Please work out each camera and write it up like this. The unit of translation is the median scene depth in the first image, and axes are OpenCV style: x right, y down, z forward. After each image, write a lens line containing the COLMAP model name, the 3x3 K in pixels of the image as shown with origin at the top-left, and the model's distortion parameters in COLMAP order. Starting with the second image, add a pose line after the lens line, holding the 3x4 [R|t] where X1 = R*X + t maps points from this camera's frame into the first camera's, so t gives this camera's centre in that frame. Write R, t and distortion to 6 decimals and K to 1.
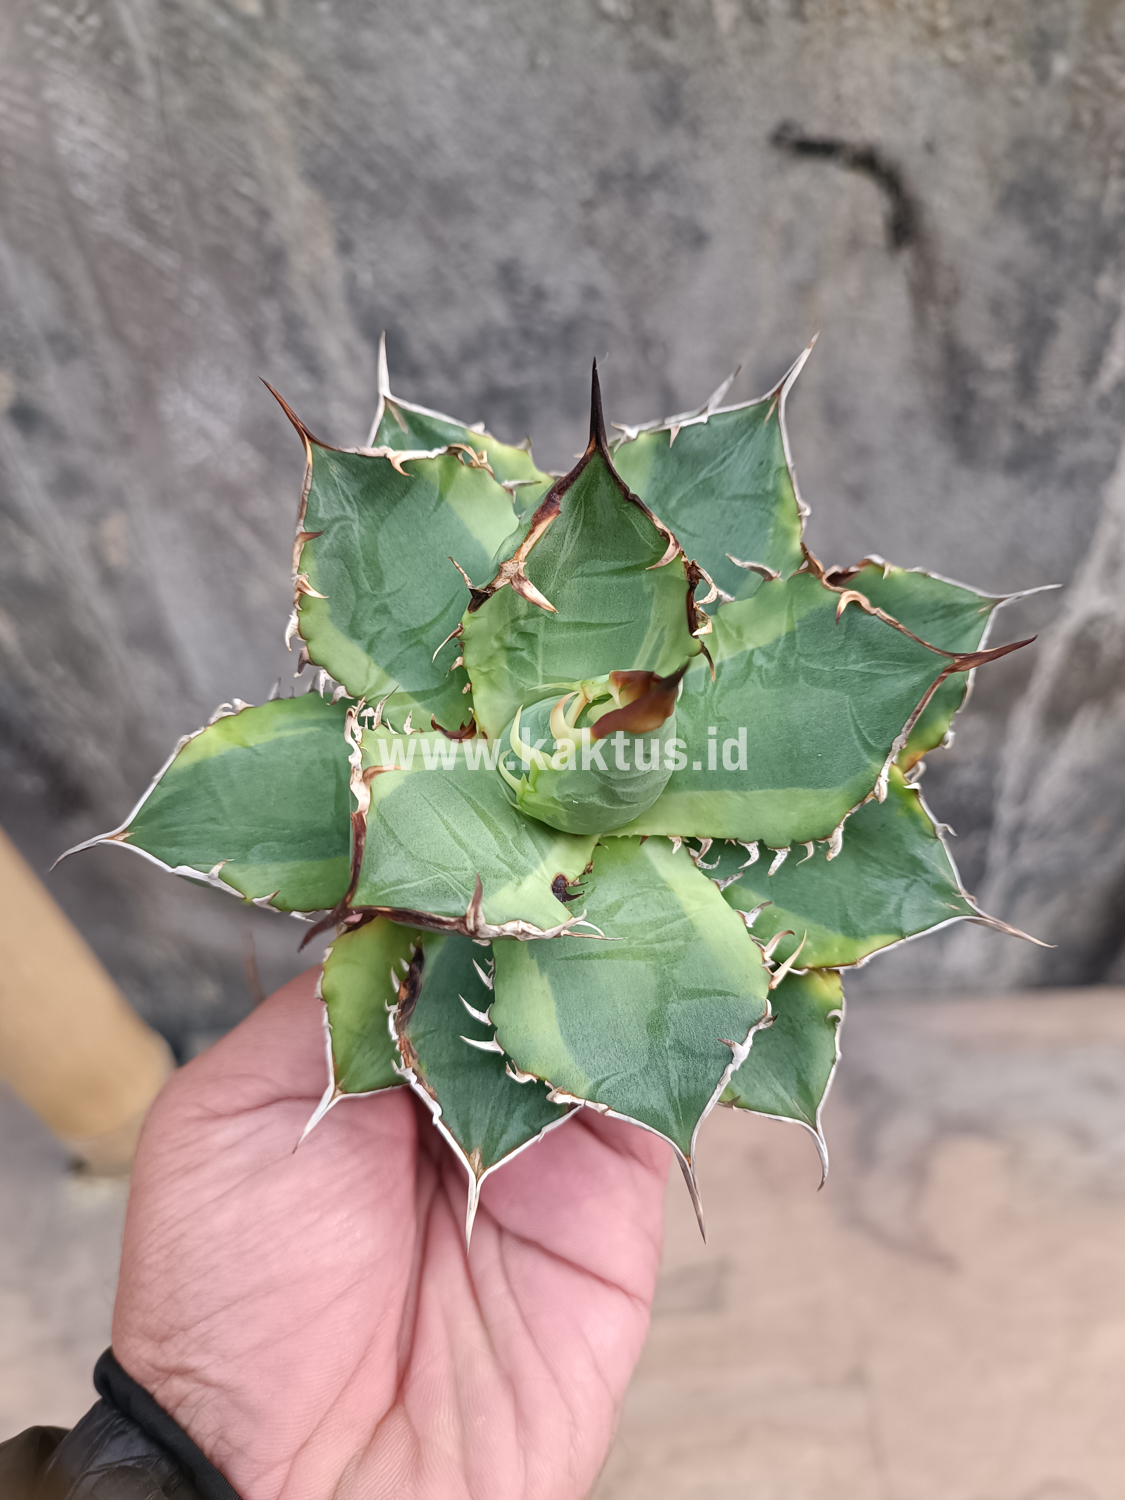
lens RADIAL K [[1146.7, 0, 563.6], [0, 1146.7, 720.9], [0, 0, 1]] dist [-0.065478, 0.000386]
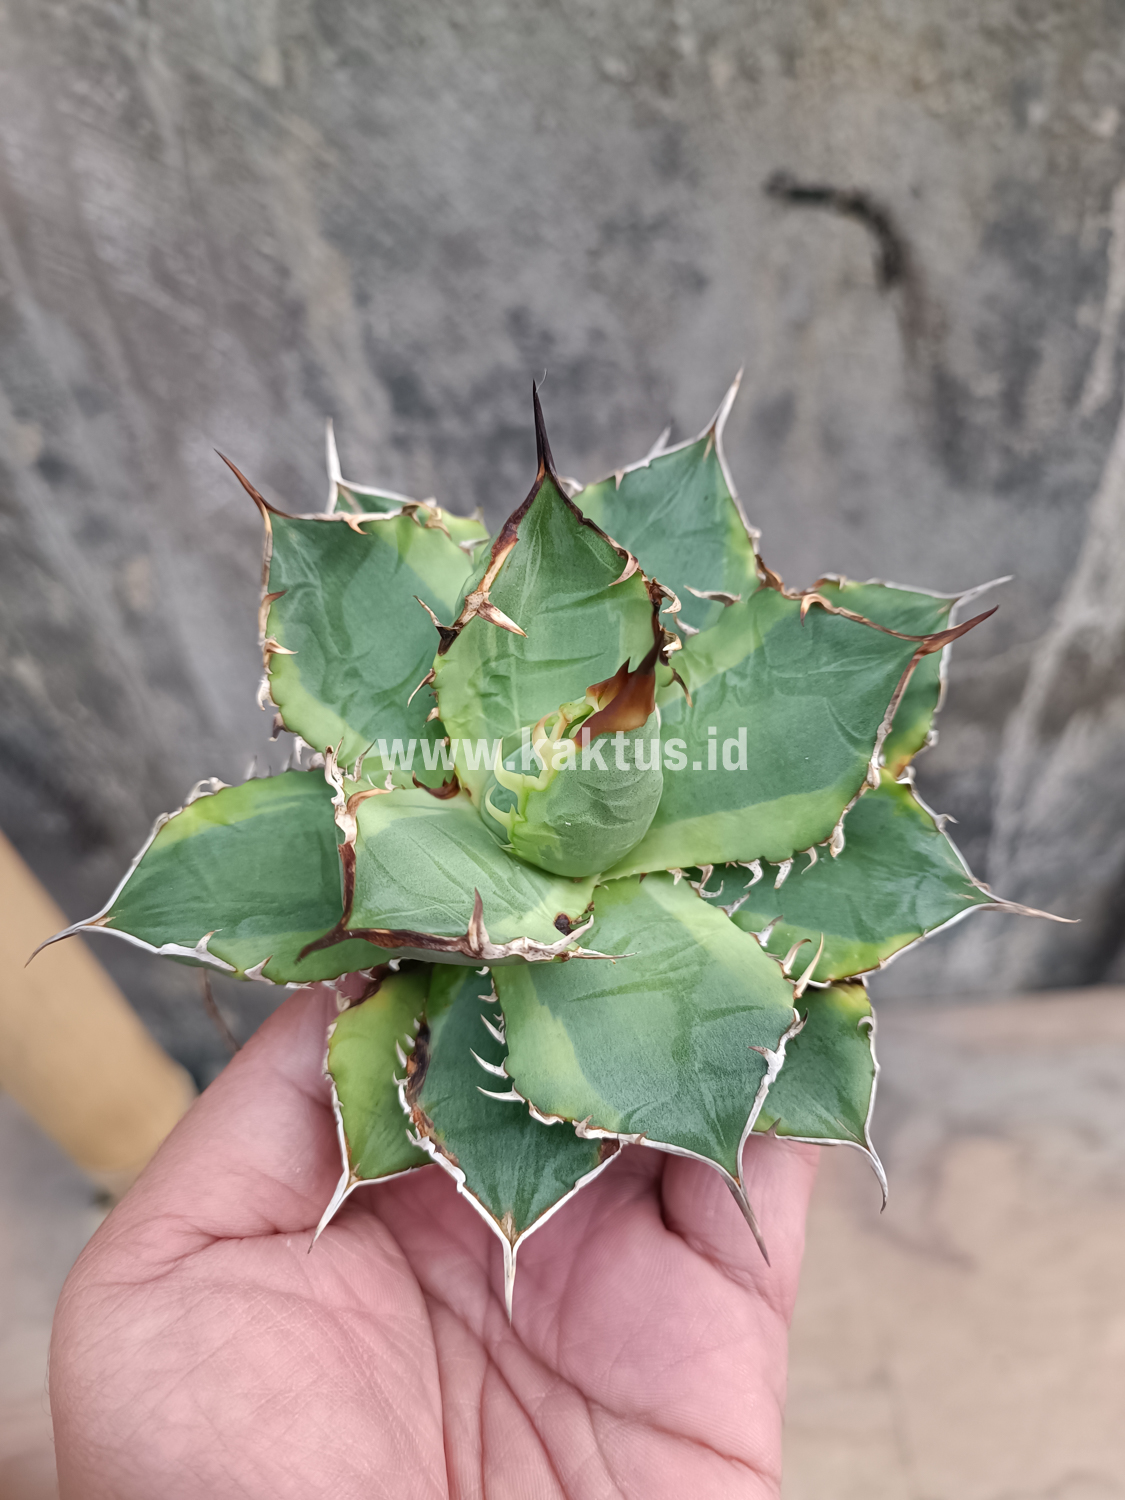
lens RADIAL K [[1142.2, 0, 558.7], [0, 1142.2, 715.2], [0, 0, 1]] dist [-0.082716, -0.000738]
pose [[0.992580, -0.117019, 0.033045, -0.017405], [0.121146, 0.975033, -0.186104, 0.149769], [-0.010442, 0.188726, 0.981974, 0.028448]]
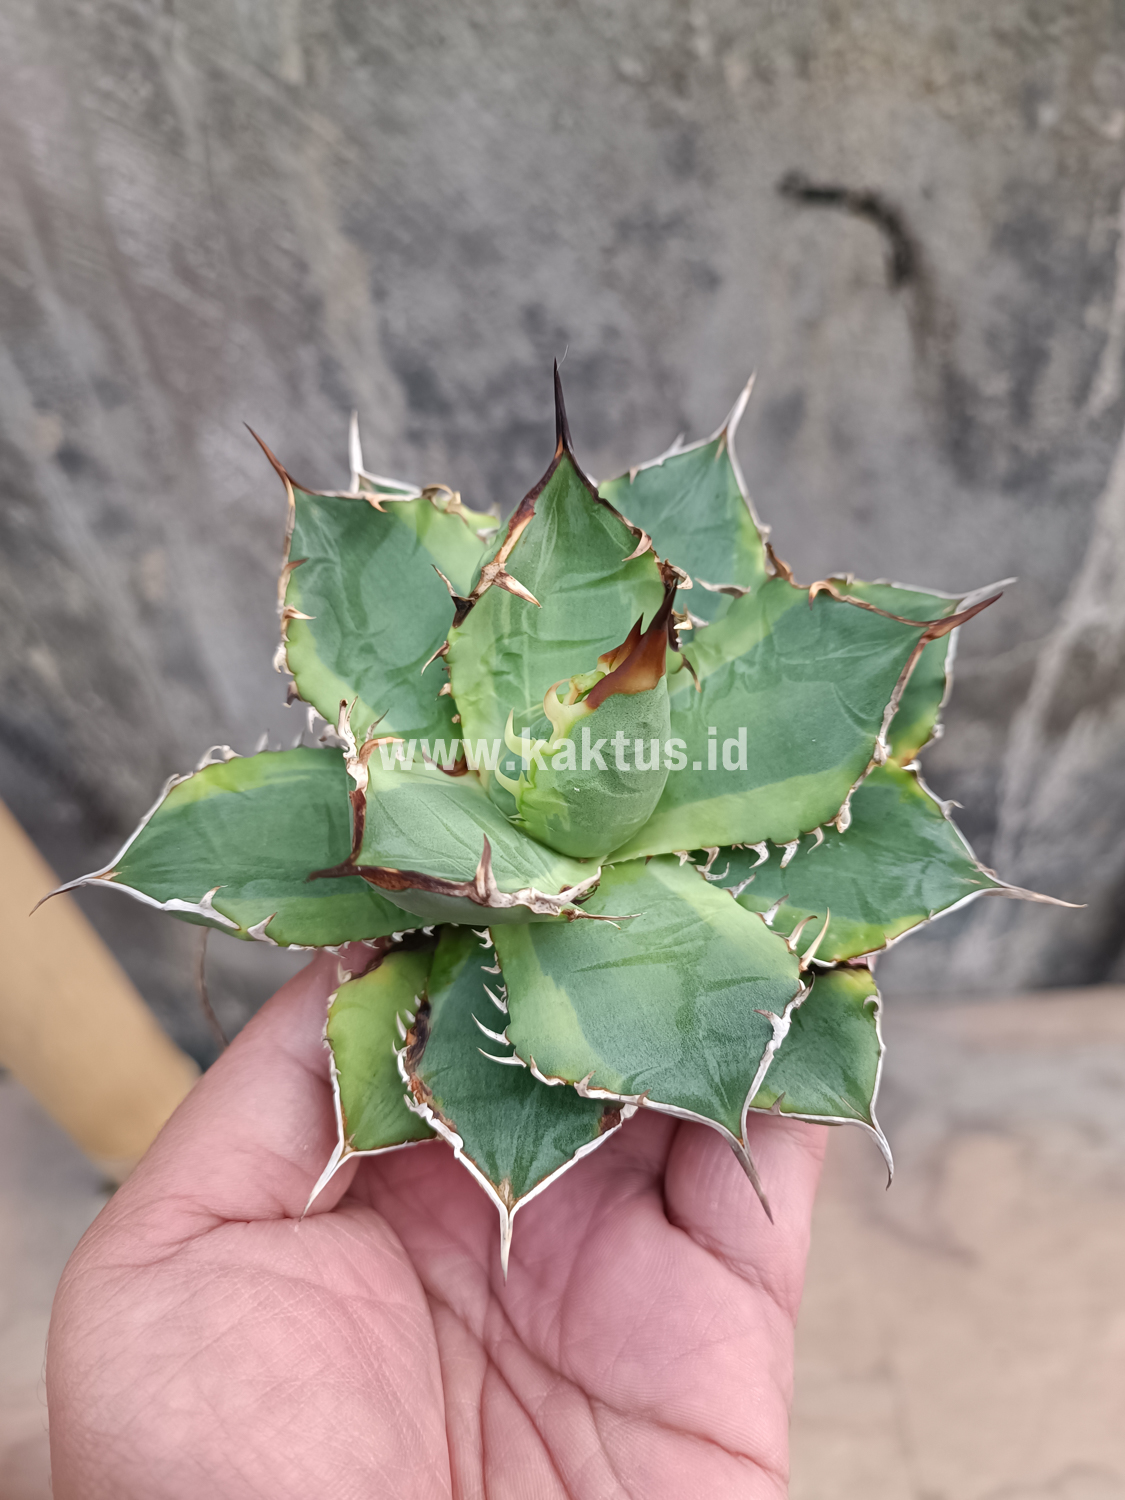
lens RADIAL K [[1142.2, 0, 558.7], [0, 1142.2, 715.2], [0, 0, 1]] dist [-0.082716, -0.000738]
pose [[0.995441, -0.086241, 0.040732, -0.036757], [0.093970, 0.959887, -0.264170, 0.249157], [-0.016316, 0.266794, 0.963616, 0.039530]]
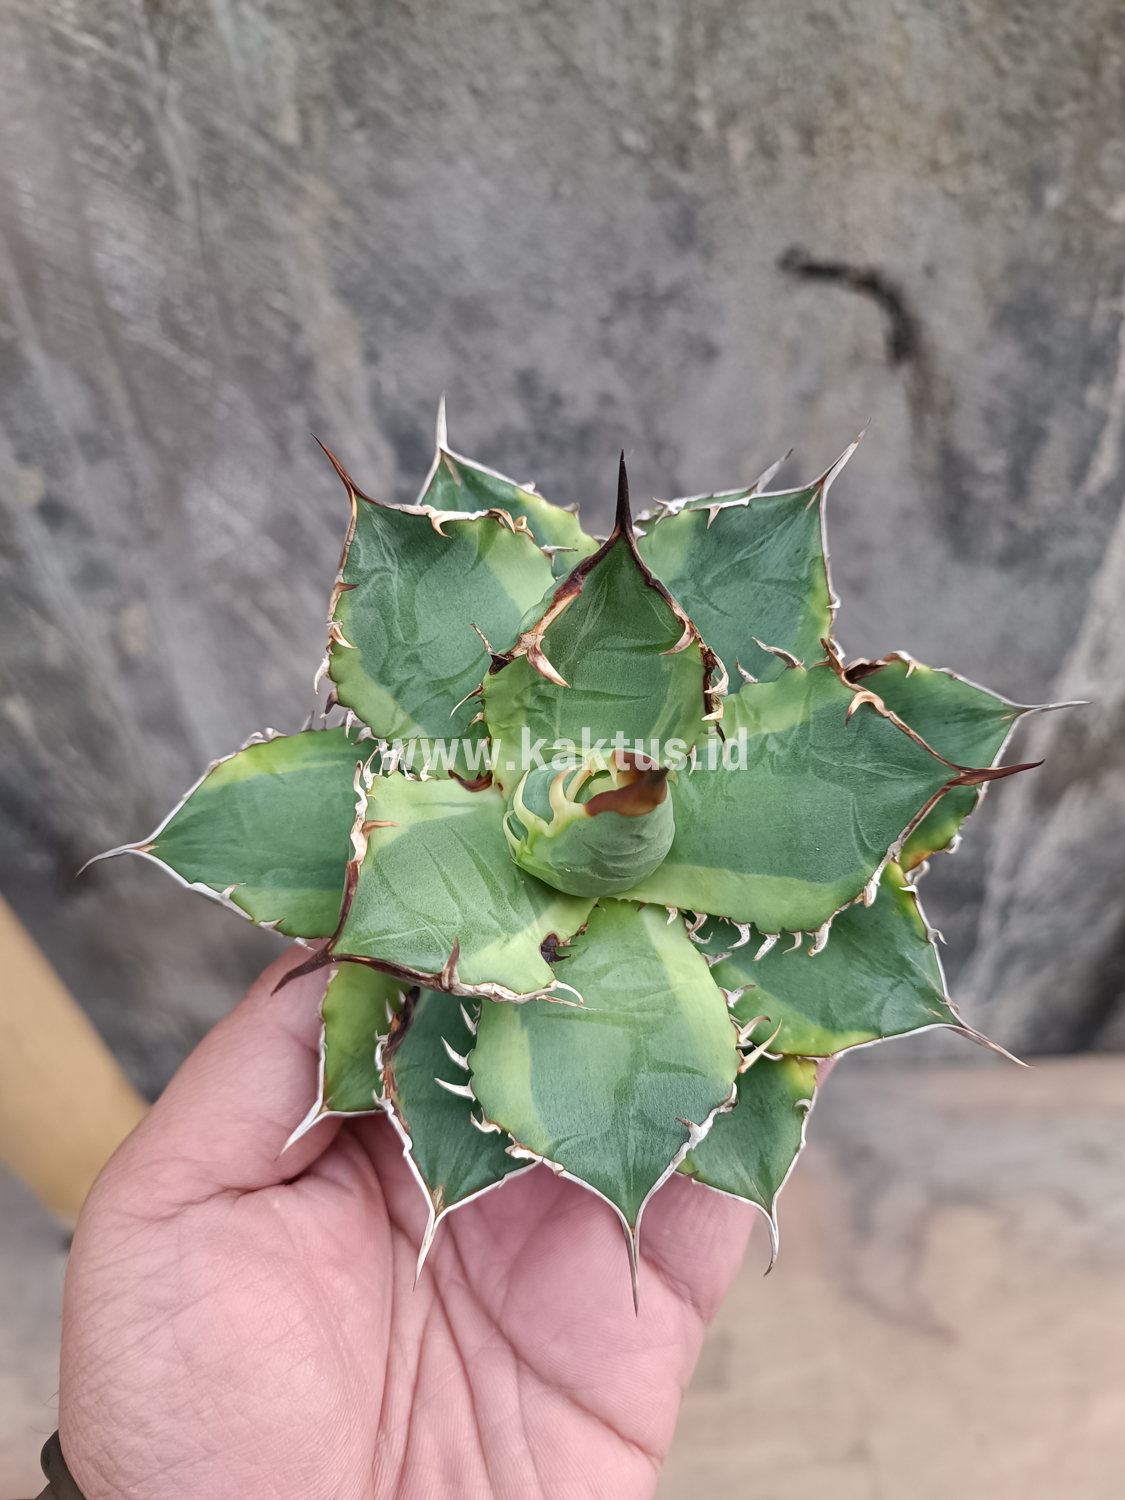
lens RADIAL K [[1144.7, 0, 563.6], [0, 1144.7, 711.5], [0, 0, 1]] dist [-0.075503, -0.005355]
pose [[0.990130, 0.107656, -0.089736, 0.078161], [-0.107243, 0.994188, 0.009426, -0.076039], [0.090230, 0.000290, 0.995921, -0.025887]]
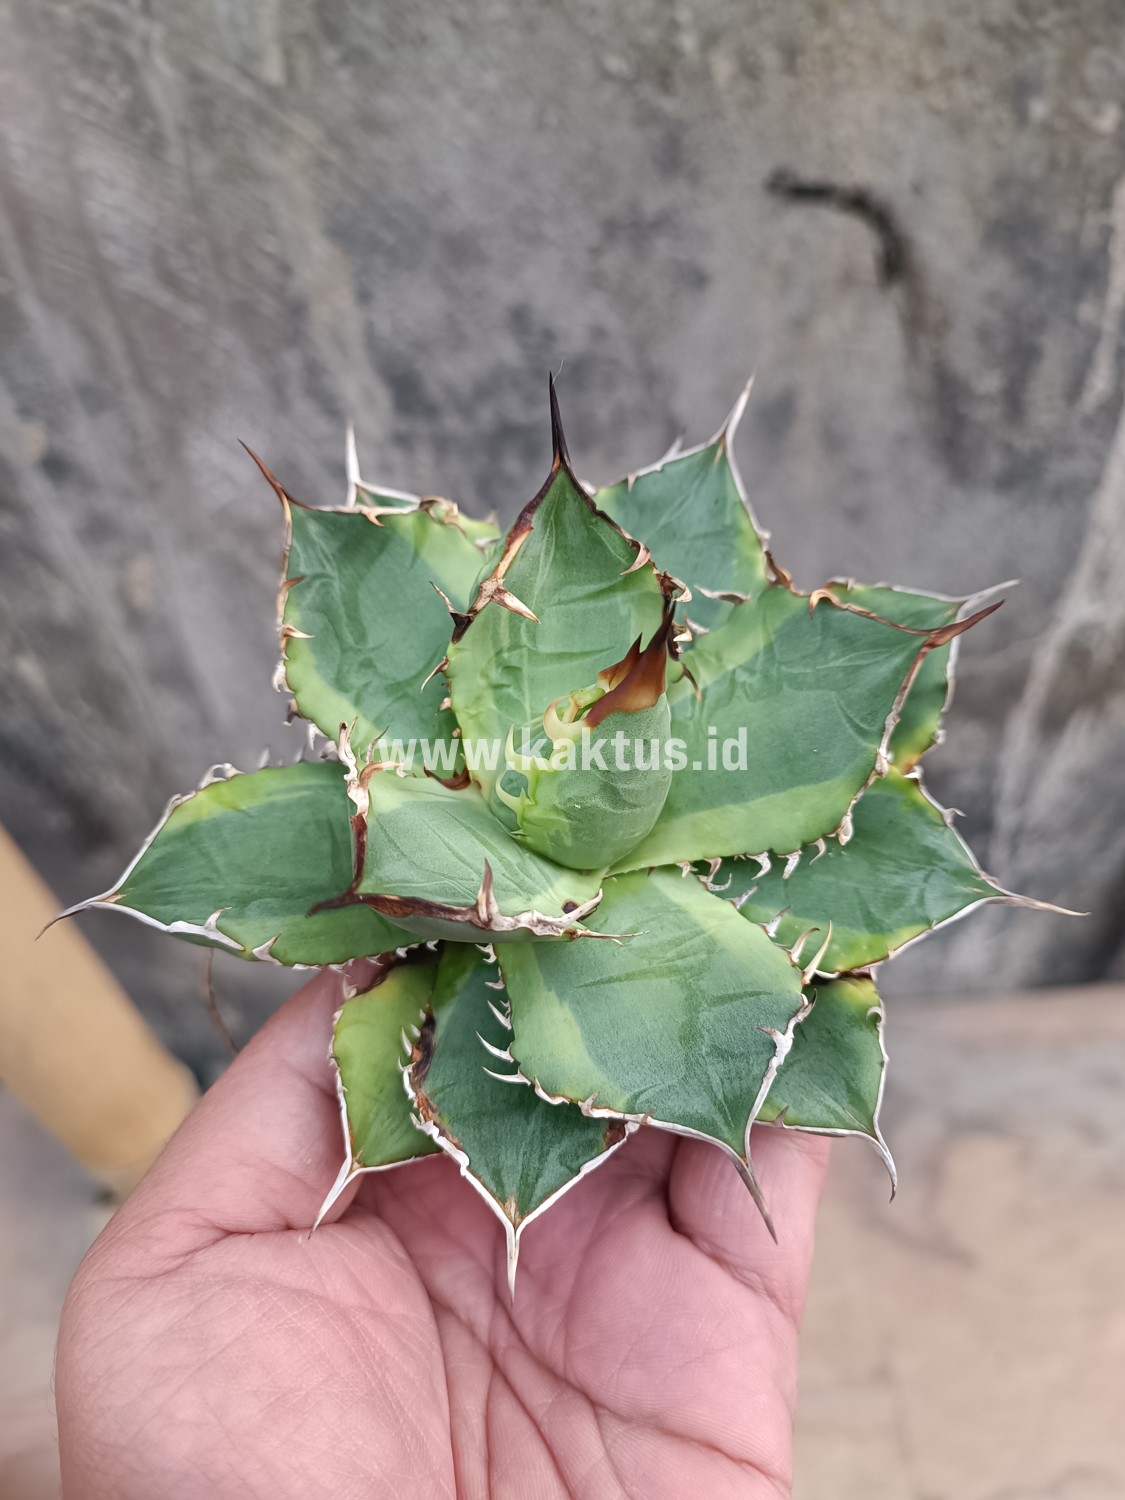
lens RADIAL K [[1142.2, 0, 558.7], [0, 1142.2, 715.2], [0, 0, 1]] dist [-0.082716, -0.000738]
pose [[0.994316, -0.101544, 0.031995, -0.027143], [0.106274, 0.964654, -0.241140, 0.214219], [-0.006377, 0.243170, 0.969963, 0.031907]]
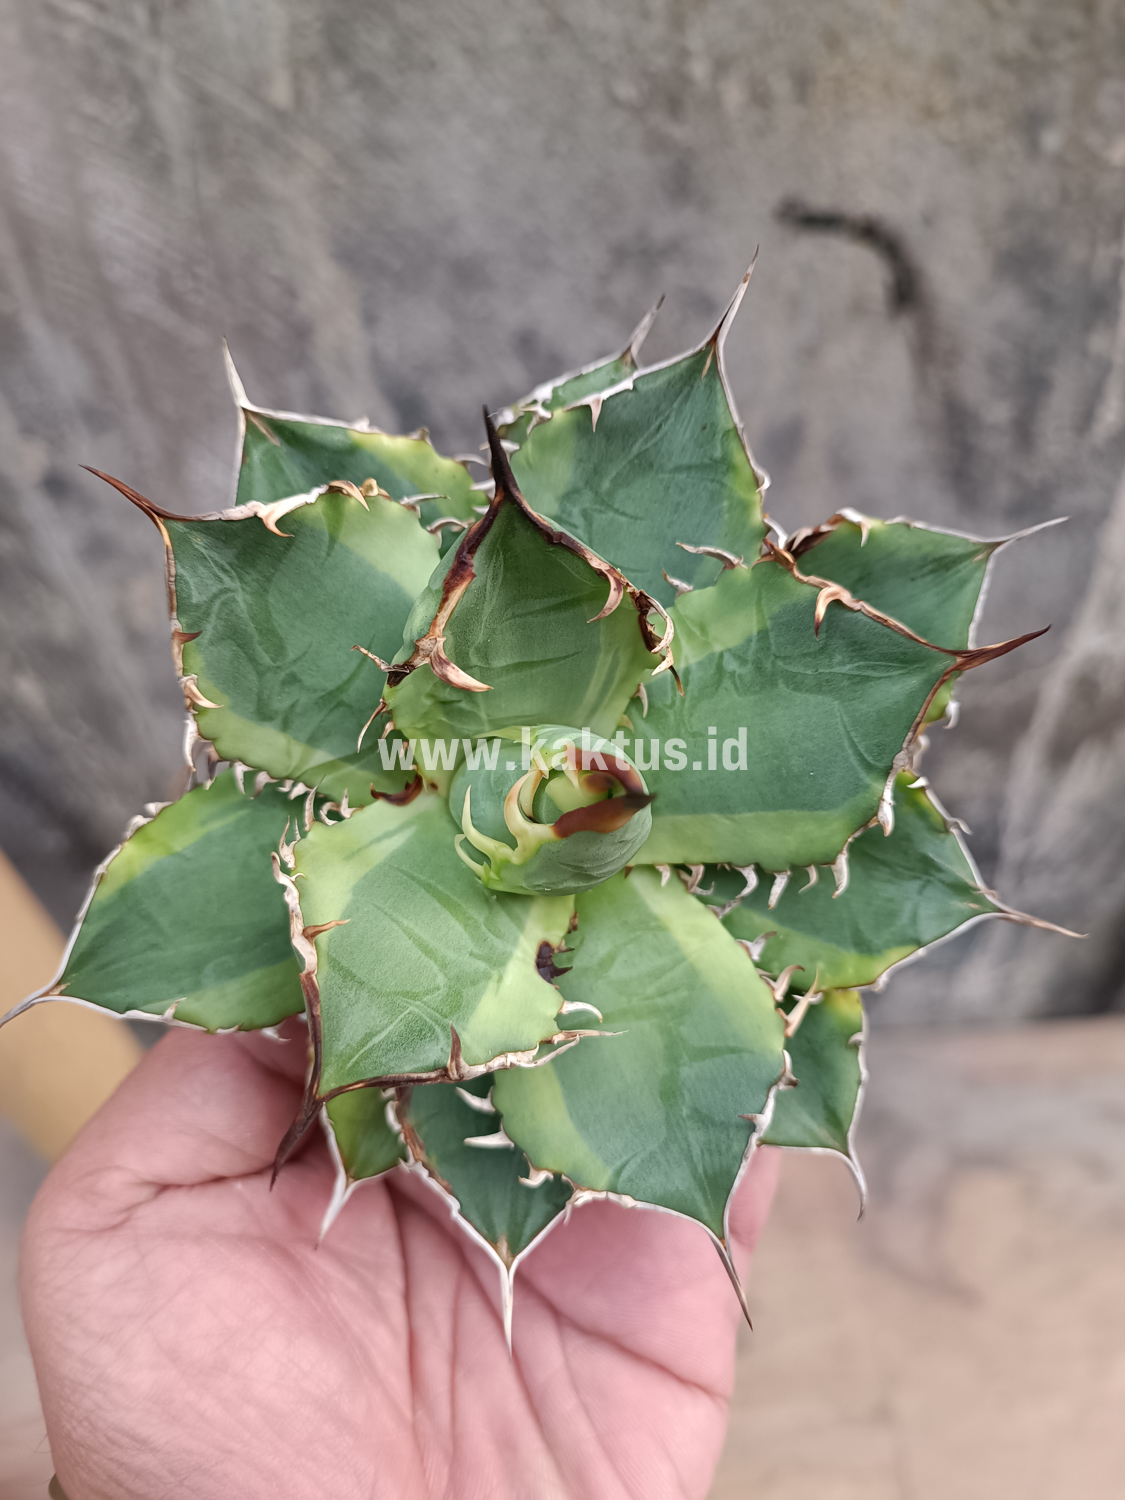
lens RADIAL K [[1157.4, 0, 556.4], [0, 1157.4, 712.6], [0, 0, 1]] dist [-0.094826, 0.000764]
pose [[0.987697, -0.156375, -0.001087, 0.037046], [0.152942, 0.964517, 0.215212, -0.235589], [-0.032606, -0.212730, 0.976567, 0.147553]]
